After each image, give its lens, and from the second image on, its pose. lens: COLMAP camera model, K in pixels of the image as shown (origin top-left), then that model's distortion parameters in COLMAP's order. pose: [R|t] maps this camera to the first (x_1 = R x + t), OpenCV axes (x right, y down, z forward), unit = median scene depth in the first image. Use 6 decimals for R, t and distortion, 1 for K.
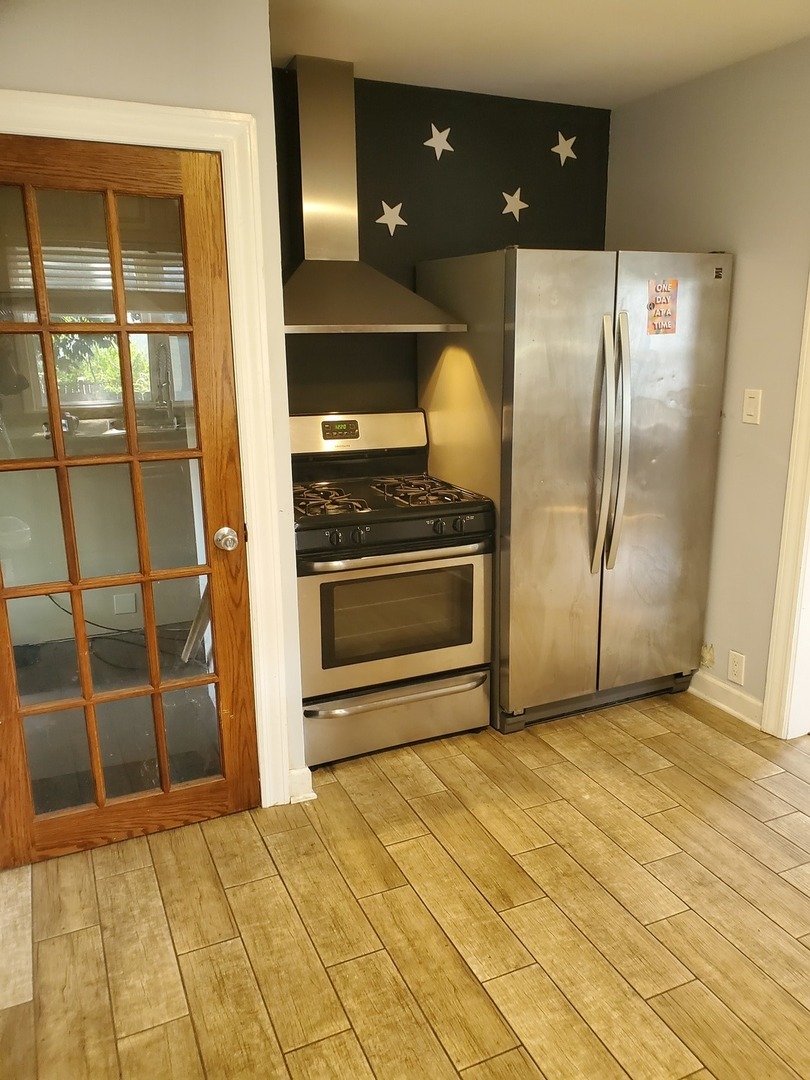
lens RADIAL K [[822.0, 0, 406.5], [0, 822.0, 540.7], [0, 0, 1]] dist [0.004901, 0.019855]
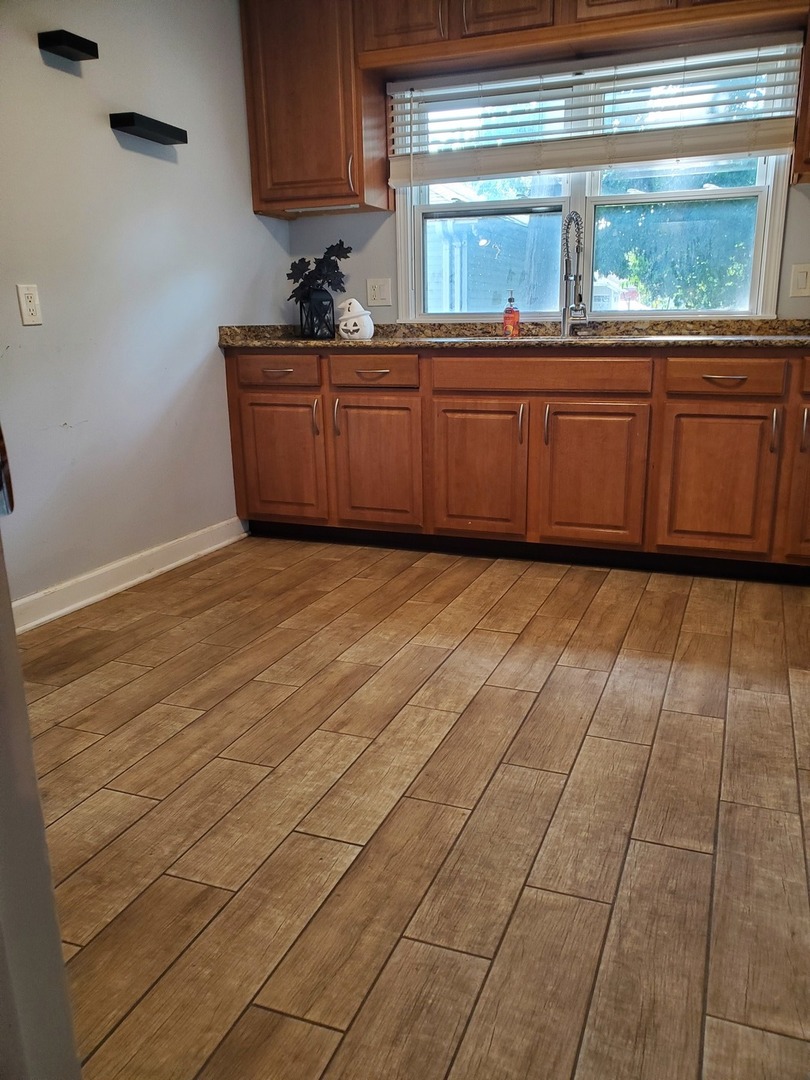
lens RADIAL K [[822.0, 0, 408.9], [0, 822.0, 541.4], [0, 0, 1]] dist [0.004901, 0.019855]
pose [[-0.688791, -0.182047, 0.701731, -0.485967], [0.184557, 0.892034, 0.412570, -0.077960], [-0.701075, 0.413683, -0.580827, 1.369618]]
